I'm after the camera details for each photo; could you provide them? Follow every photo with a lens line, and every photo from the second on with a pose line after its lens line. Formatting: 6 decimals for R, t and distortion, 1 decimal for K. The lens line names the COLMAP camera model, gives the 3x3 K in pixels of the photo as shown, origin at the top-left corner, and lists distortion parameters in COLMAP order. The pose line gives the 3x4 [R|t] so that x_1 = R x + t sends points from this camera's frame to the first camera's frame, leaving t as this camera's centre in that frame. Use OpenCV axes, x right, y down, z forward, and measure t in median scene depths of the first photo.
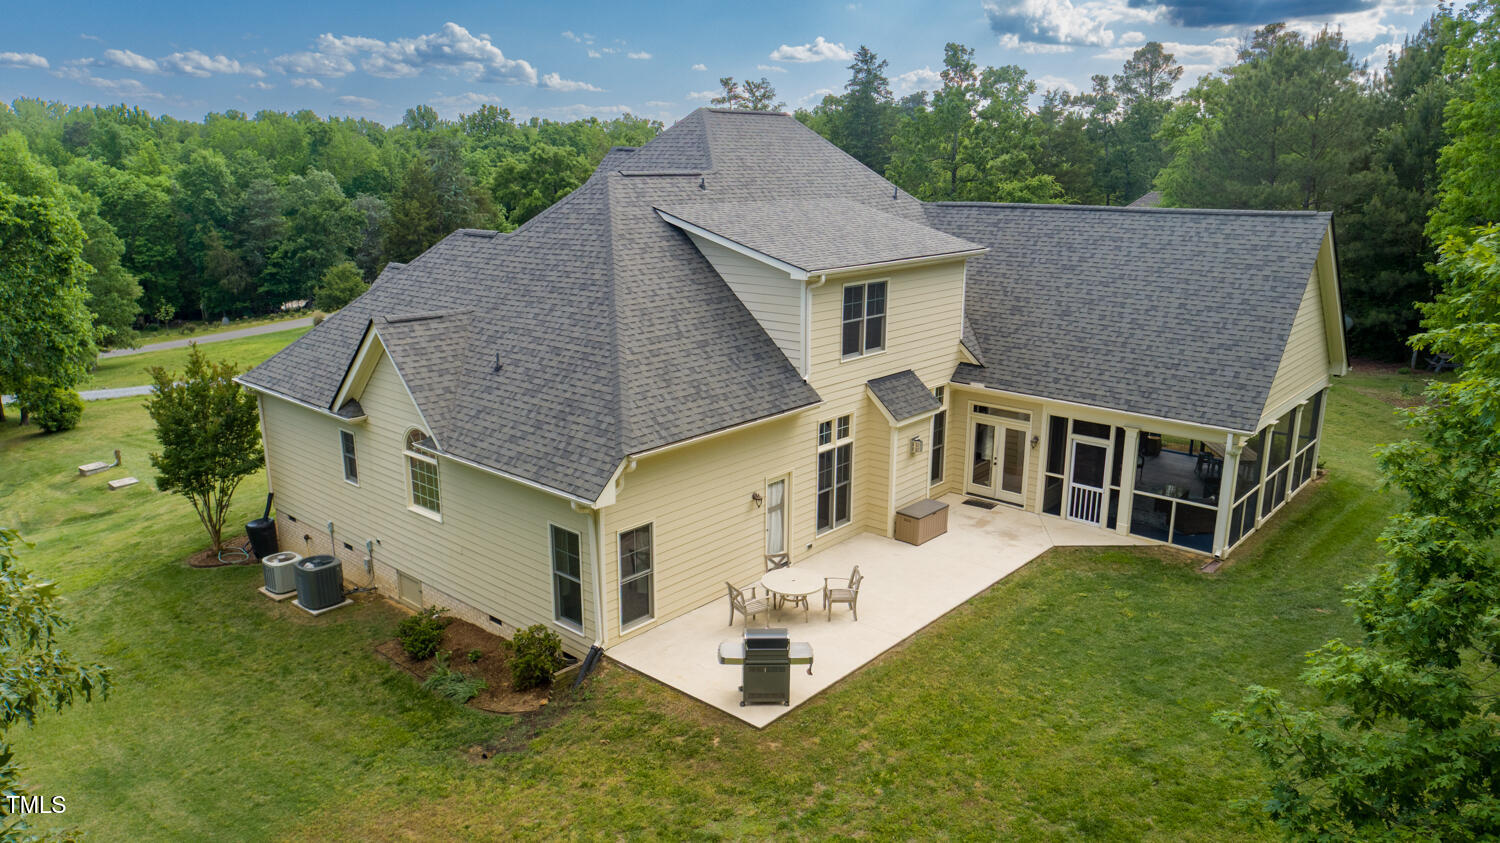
lens RADIAL K [[1003.6, 0, 746.5], [0, 1003.6, 414.7], [0, 0, 1]] dist [-0.002194, -0.001274]
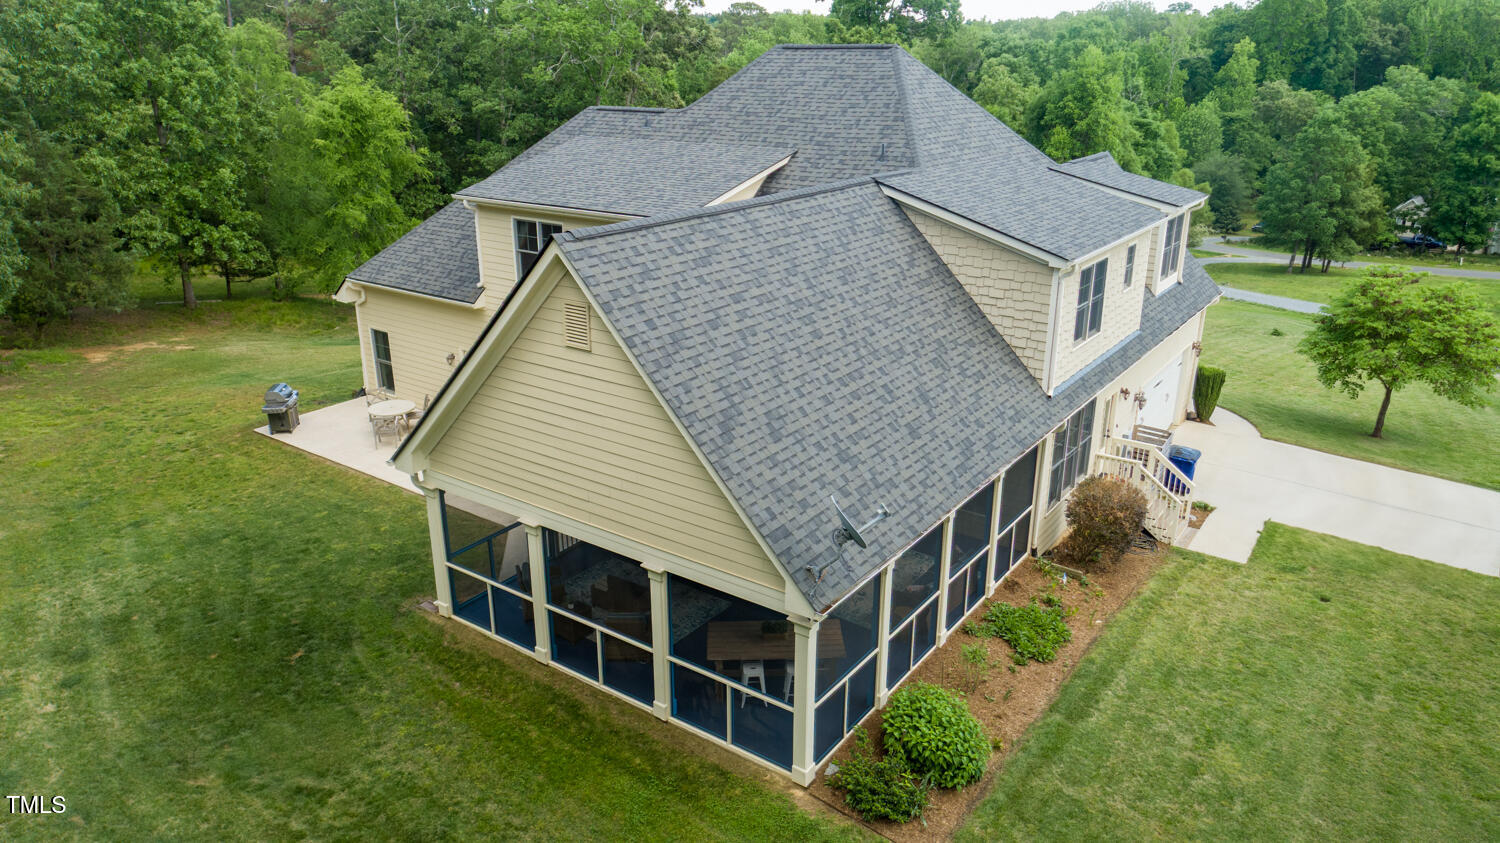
lens RADIAL K [[1003.6, 0, 746.5], [0, 1003.6, 414.7], [0, 0, 1]] dist [-0.002194, -0.001274]
pose [[0.103692, 0.333966, -0.936864, 1.198843], [-0.242300, 0.922045, 0.301866, -0.312918], [0.964644, 0.195701, 0.176528, 1.043488]]
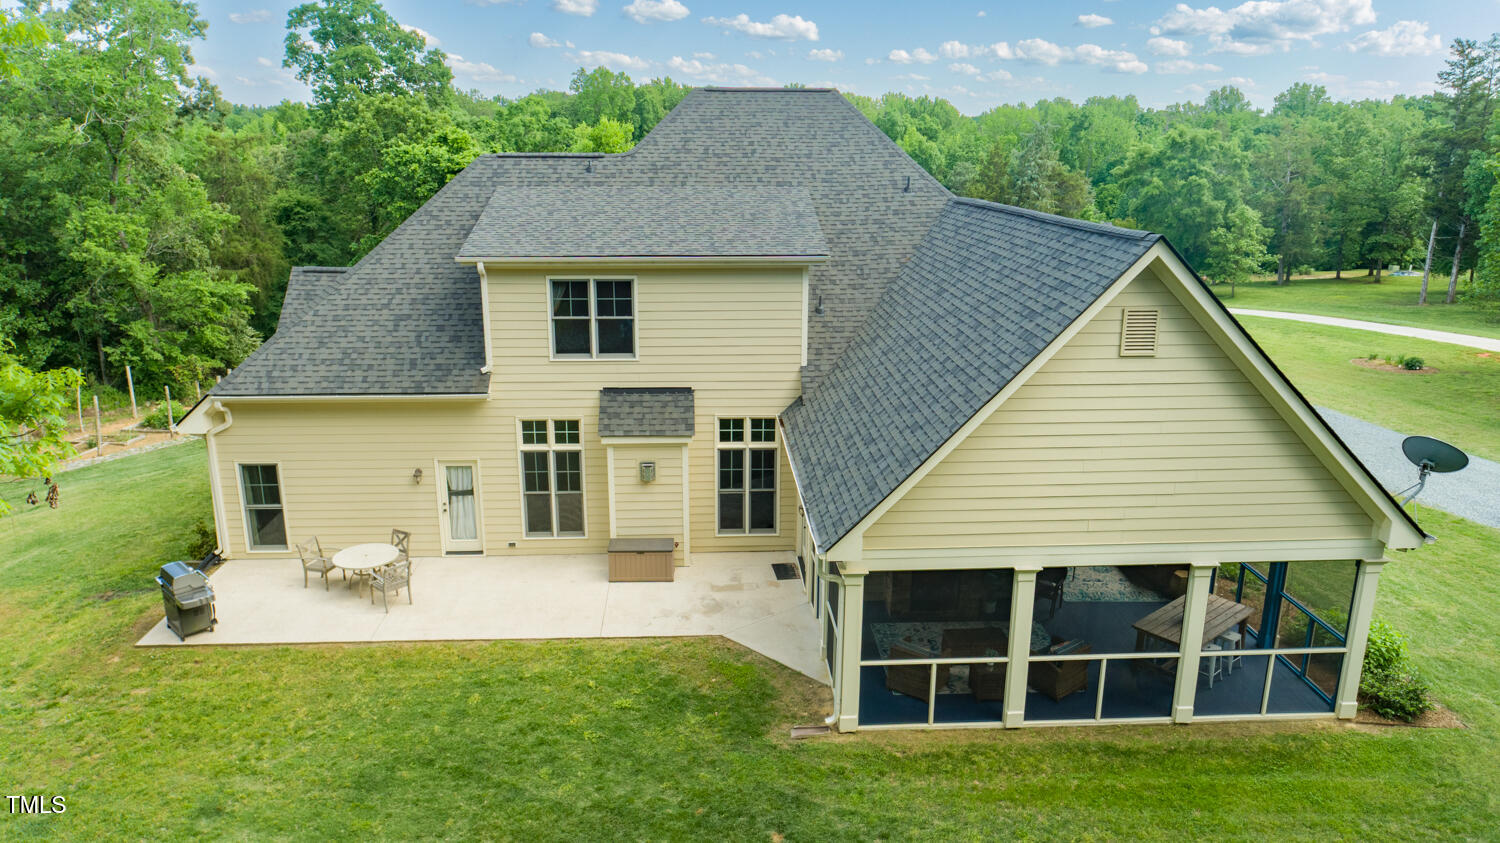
lens RADIAL K [[1003.6, 0, 746.5], [0, 1003.6, 414.7], [0, 0, 1]] dist [-0.002194, -0.001274]
pose [[0.699929, 0.186038, -0.689557, 0.841379], [-0.176082, 0.980626, 0.085836, -0.110703], [0.692166, 0.061339, 0.719127, 0.445636]]
